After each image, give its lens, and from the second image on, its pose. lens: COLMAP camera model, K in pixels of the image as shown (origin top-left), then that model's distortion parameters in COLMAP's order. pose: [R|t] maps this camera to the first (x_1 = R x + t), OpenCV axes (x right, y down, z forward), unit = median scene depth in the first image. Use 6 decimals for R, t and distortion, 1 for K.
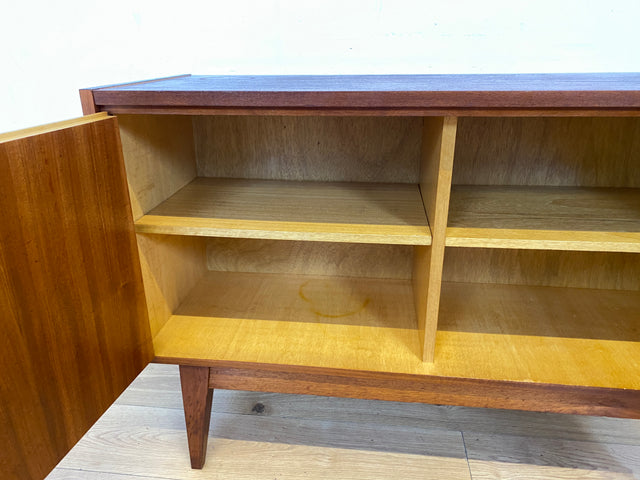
lens RADIAL K [[489.9, 0, 312.6], [0, 489.9, 244.1], [0, 0, 1]] dist [0.020250, -0.023670]
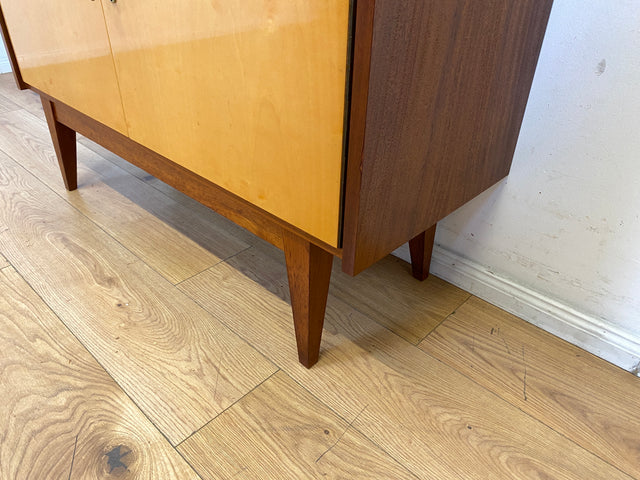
lens RADIAL K [[489.9, 0, 313.6], [0, 489.9, 243.1], [0, 0, 1]] dist [0.020250, -0.023670]
pose [[0.803094, 0.347307, -0.484166, 0.989941], [-0.244126, 0.933019, 0.264346, 0.086729], [0.543545, -0.094097, 0.834089, 0.256246]]
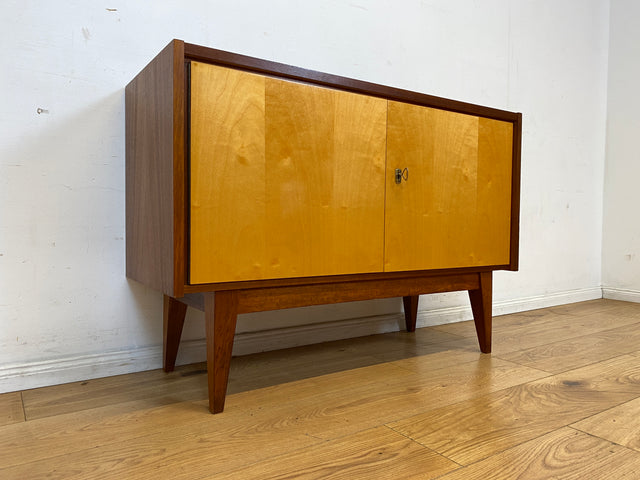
lens RADIAL K [[489.9, 0, 320.4], [0, 489.9, 235.0], [0, 0, 1]] dist [0.020250, -0.023670]
pose [[0.752552, 0.001617, 0.658531, -0.763453], [0.226151, 0.938545, -0.260745, 0.433957], [-0.618482, 0.345152, 0.705939, 0.022910]]
